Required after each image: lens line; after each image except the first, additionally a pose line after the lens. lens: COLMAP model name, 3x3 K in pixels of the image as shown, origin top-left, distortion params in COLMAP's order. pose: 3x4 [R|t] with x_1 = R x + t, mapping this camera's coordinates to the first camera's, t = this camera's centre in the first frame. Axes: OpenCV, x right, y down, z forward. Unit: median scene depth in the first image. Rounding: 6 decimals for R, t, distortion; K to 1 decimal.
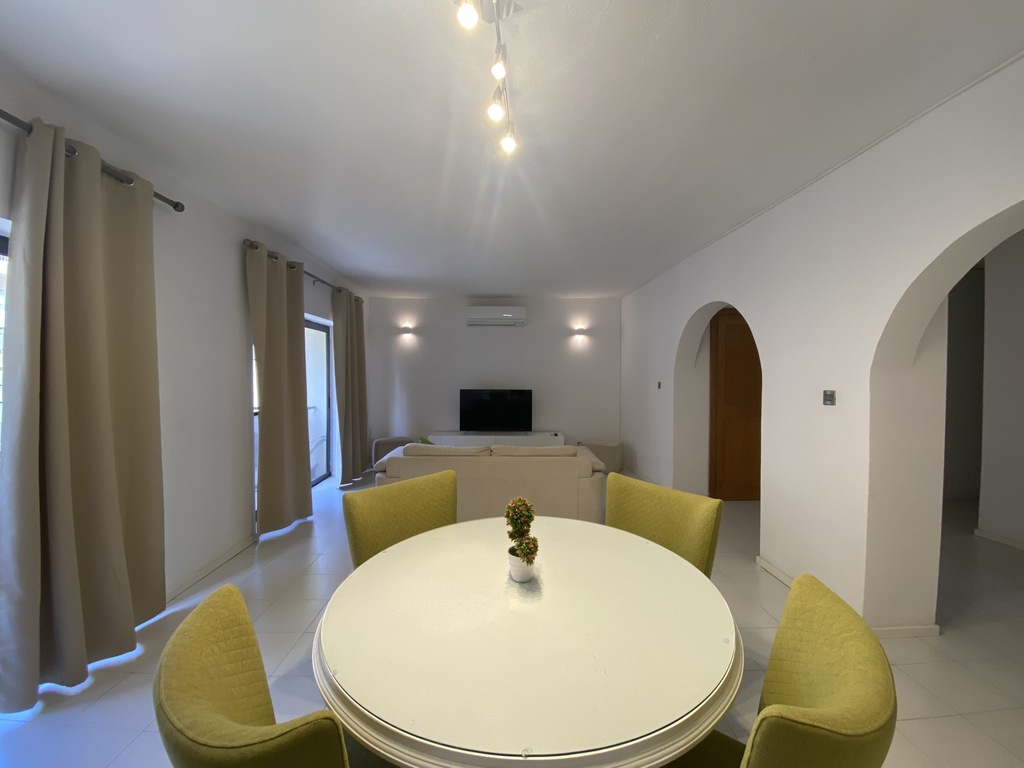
lens RADIAL K [[414.7, 0, 516.7], [0, 414.7, 391.5], [0, 0, 1]] dist [-0.019495, -0.001641]
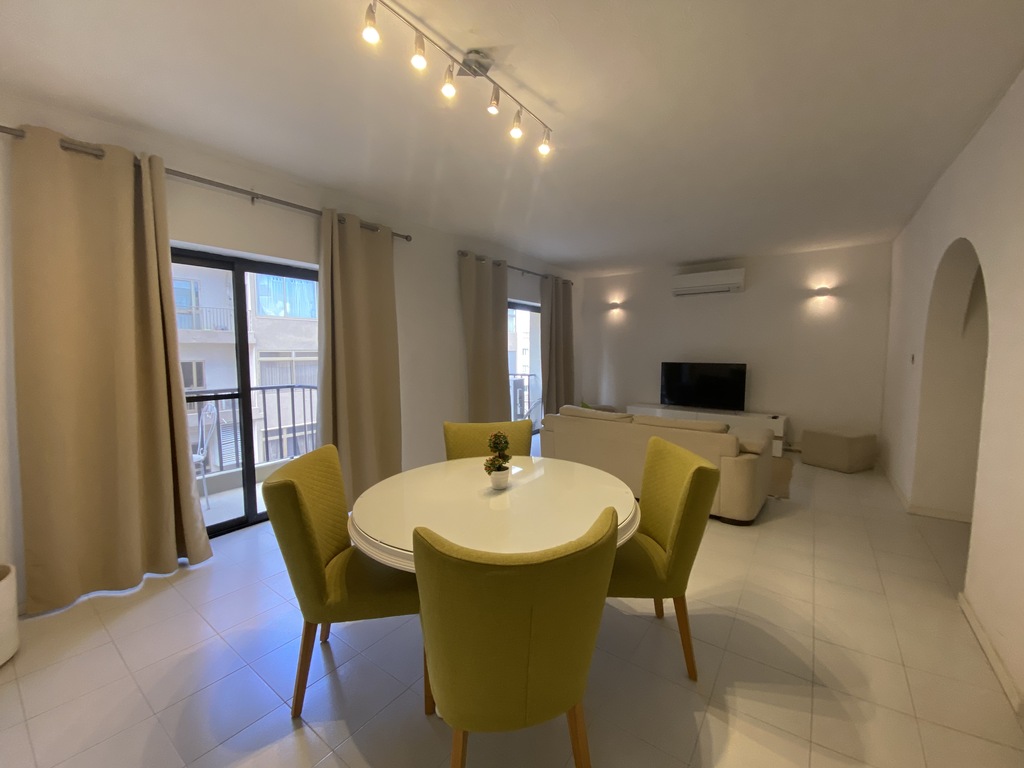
lens RADIAL K [[414.7, 0, 508.7], [0, 414.7, 385.5], [0, 0, 1]] dist [-0.019495, -0.001641]
pose [[0.777132, 0.044413, -0.627769, 0.199539], [-0.017198, 0.998633, 0.049360, 0.007601], [0.629103, -0.027563, 0.776833, 0.003986]]
